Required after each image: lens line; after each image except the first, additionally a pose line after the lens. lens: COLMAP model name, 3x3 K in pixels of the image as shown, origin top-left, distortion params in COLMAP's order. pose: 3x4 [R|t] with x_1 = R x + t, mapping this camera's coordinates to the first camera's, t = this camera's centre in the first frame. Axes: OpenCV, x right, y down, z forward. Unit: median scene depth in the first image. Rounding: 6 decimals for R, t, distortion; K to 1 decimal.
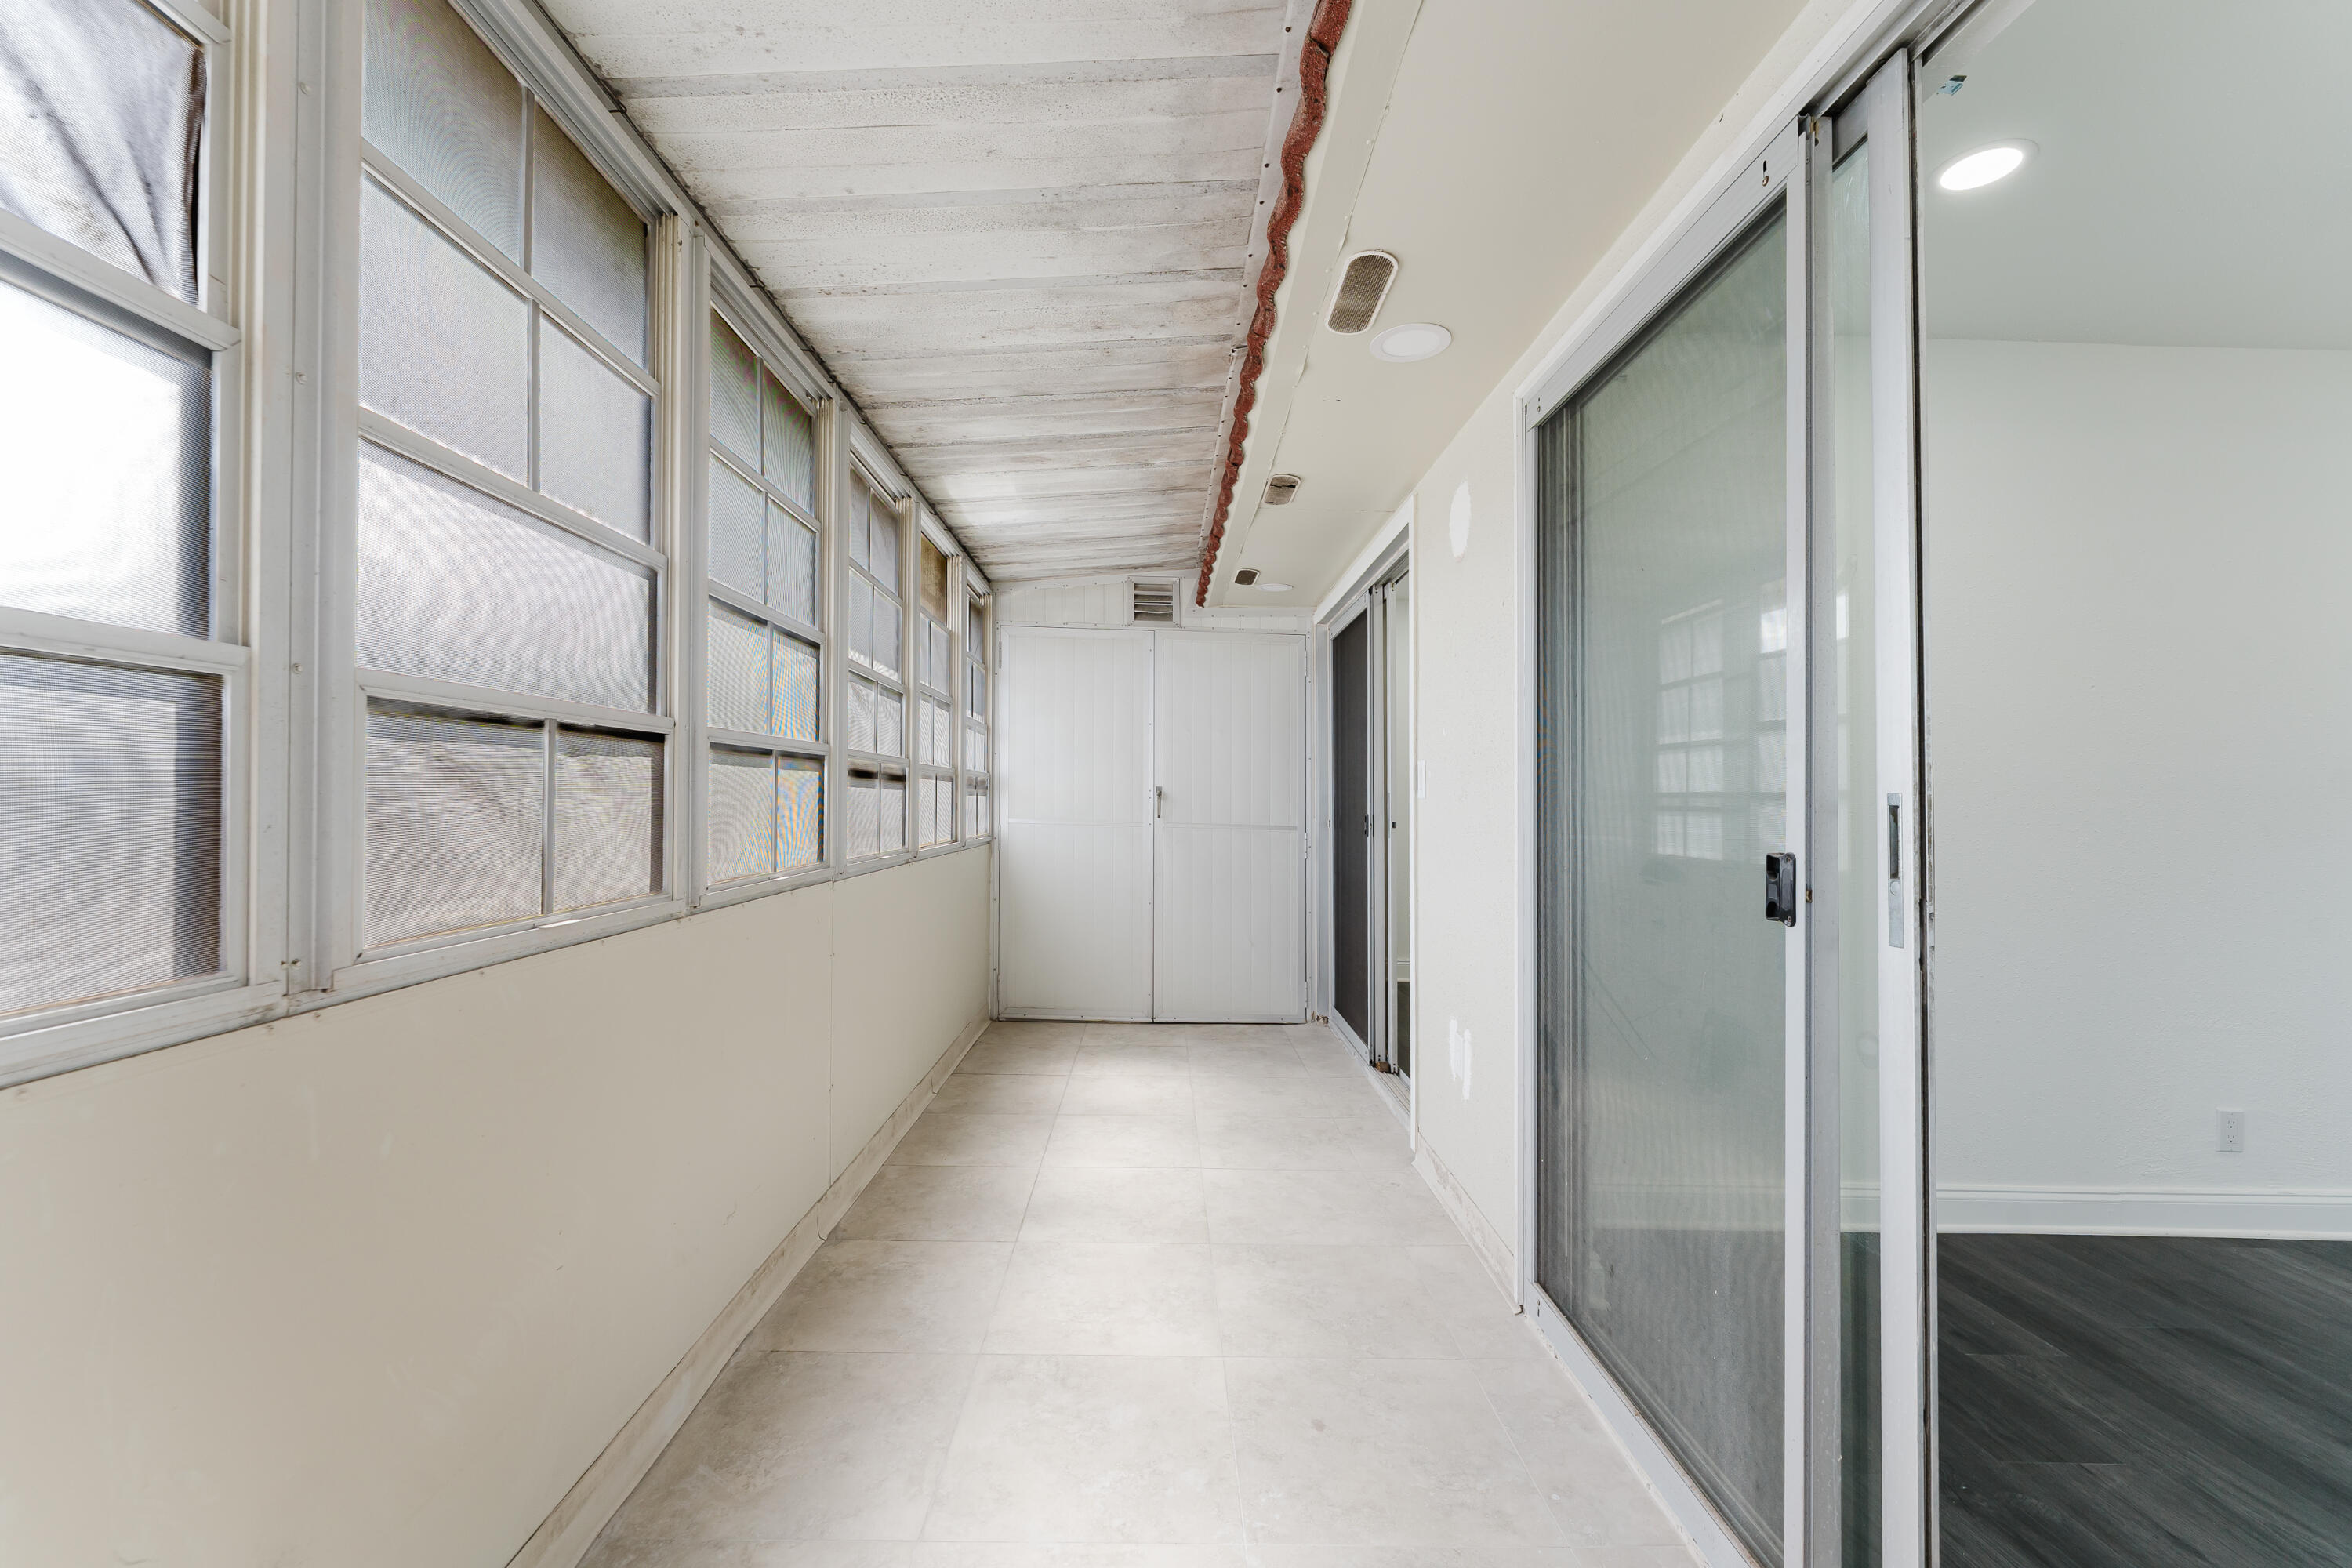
lens RADIAL K [[958.1, 0, 1159.2], [0, 958.1, 781.5], [0, 0, 1]] dist [-0.003929, 0.000115]
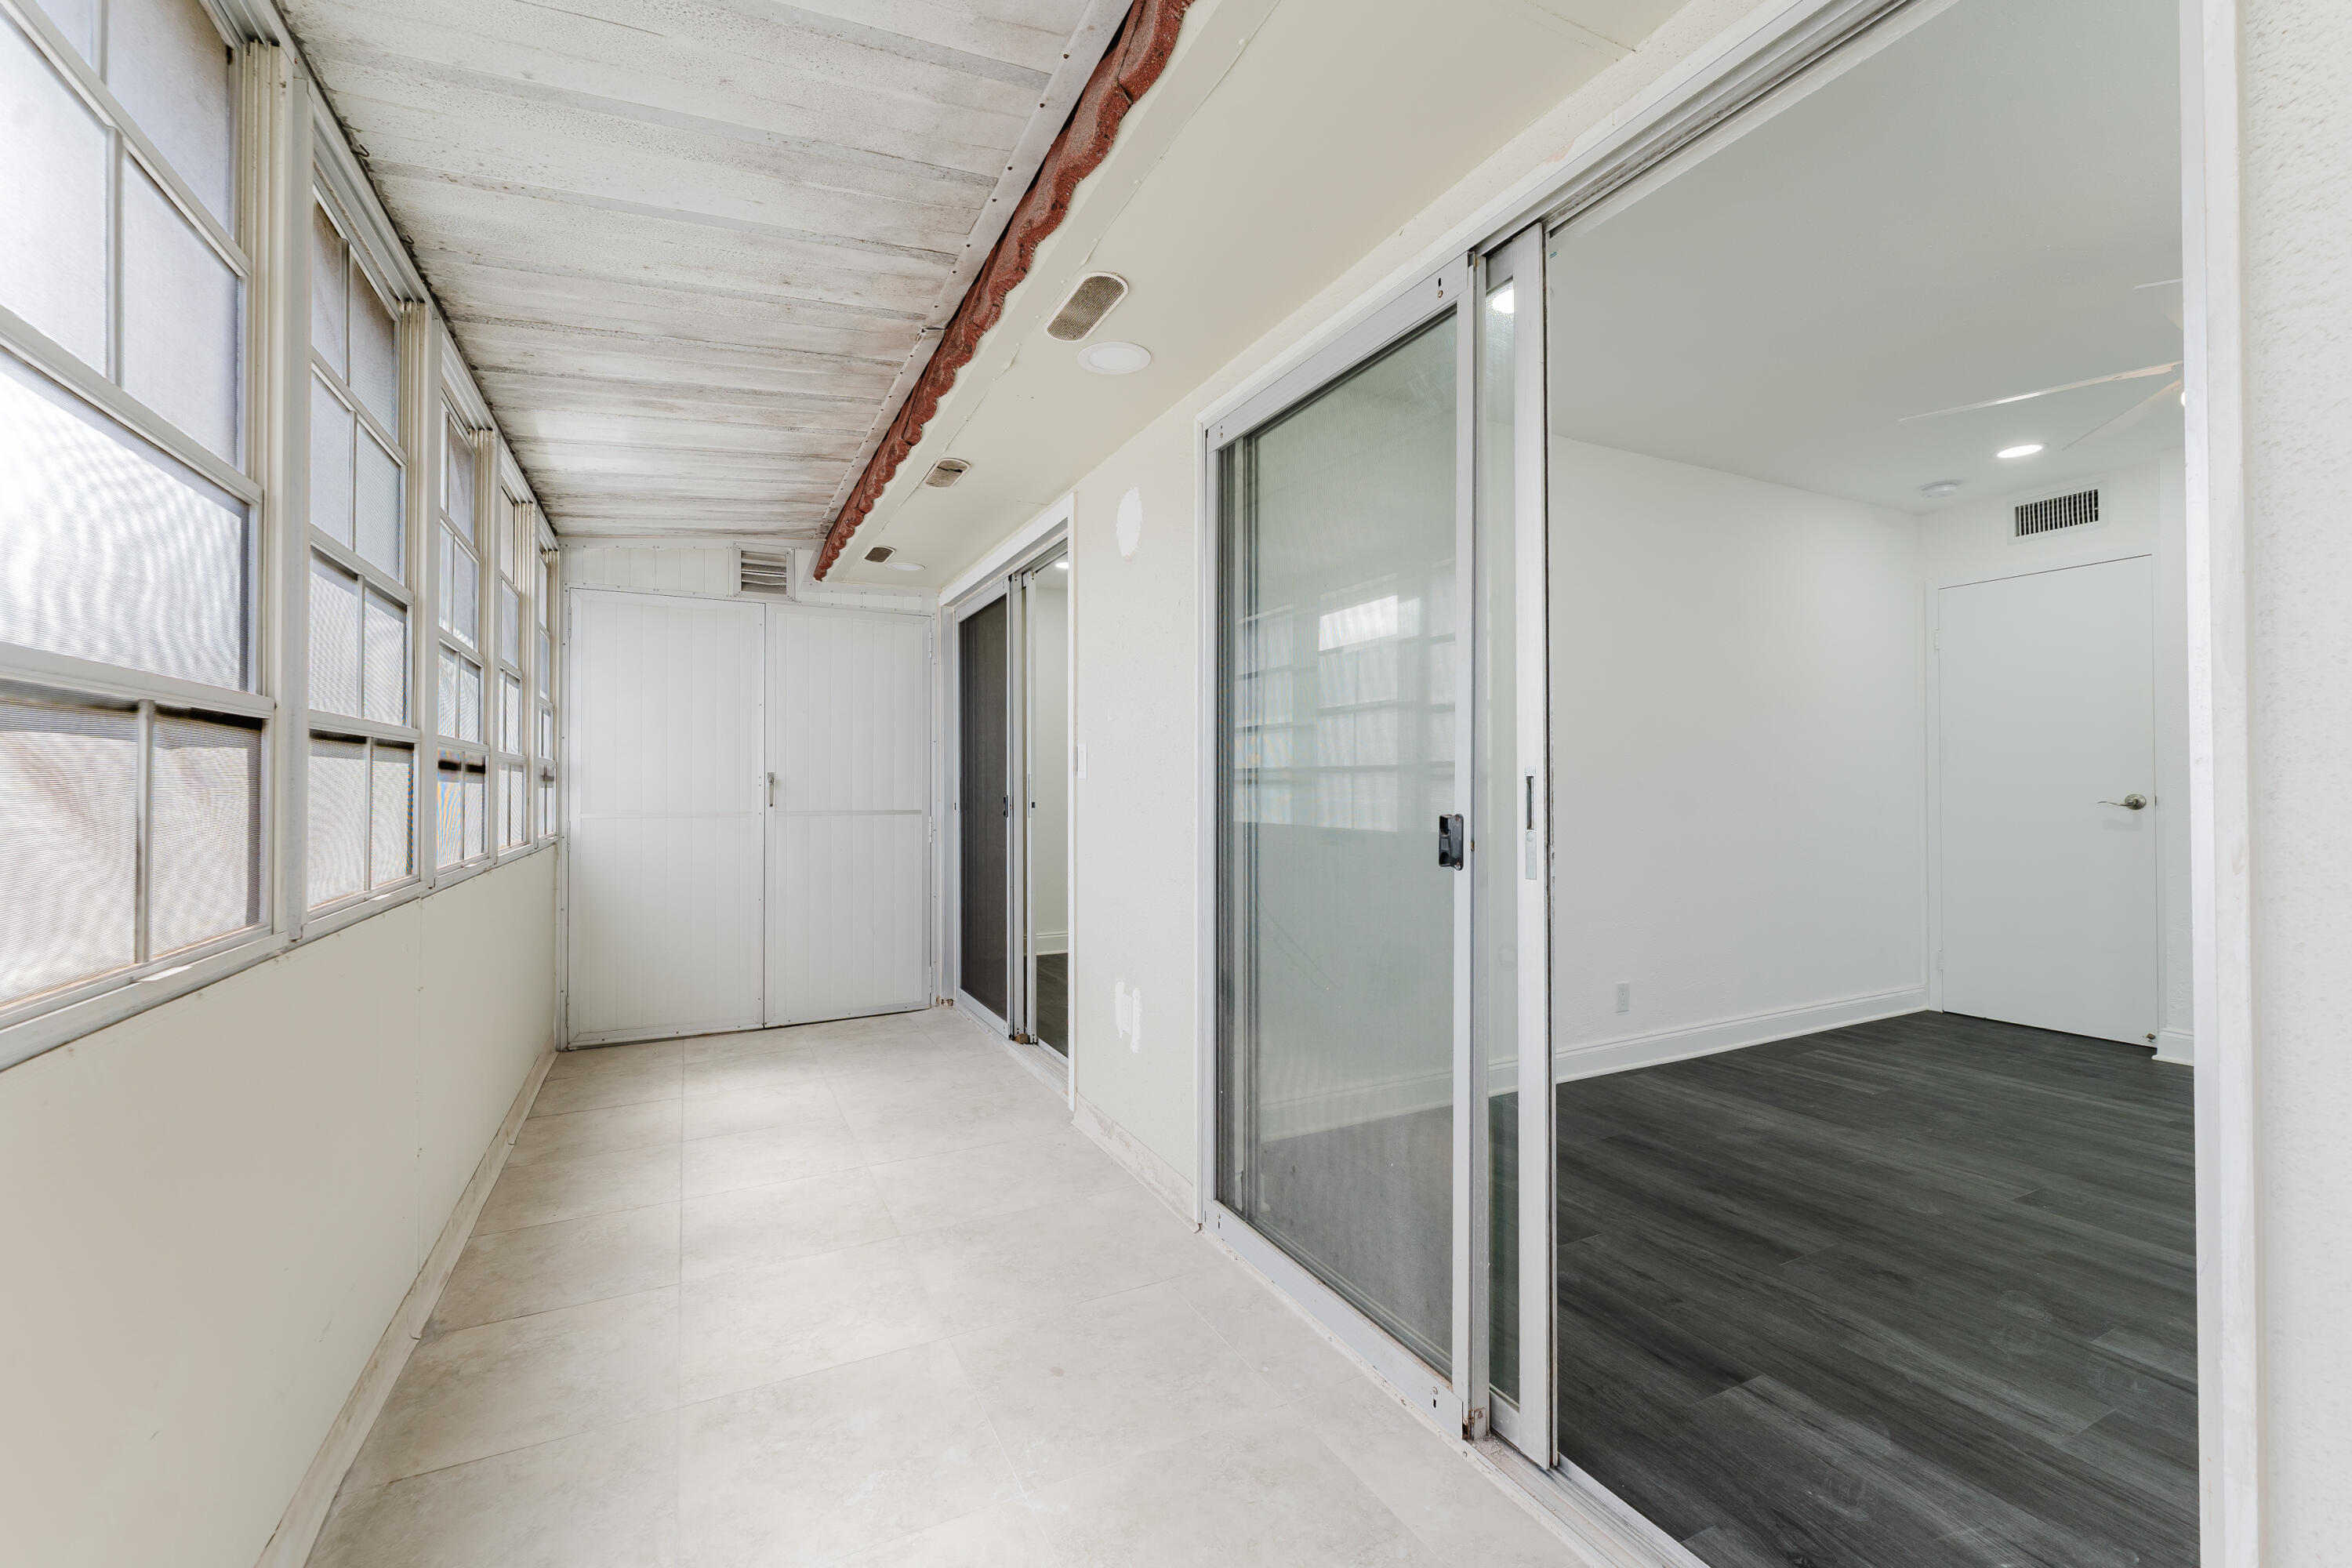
lens RADIAL K [[958.1, 0, 1176.9], [0, 958.1, 774.4], [0, 0, 1]] dist [-0.003929, 0.000115]
pose [[0.901251, -0.021707, 0.432753, -0.140250], [0.016424, 0.999738, 0.015942, -0.003723], [-0.432986, -0.007261, 0.901372, -0.008403]]
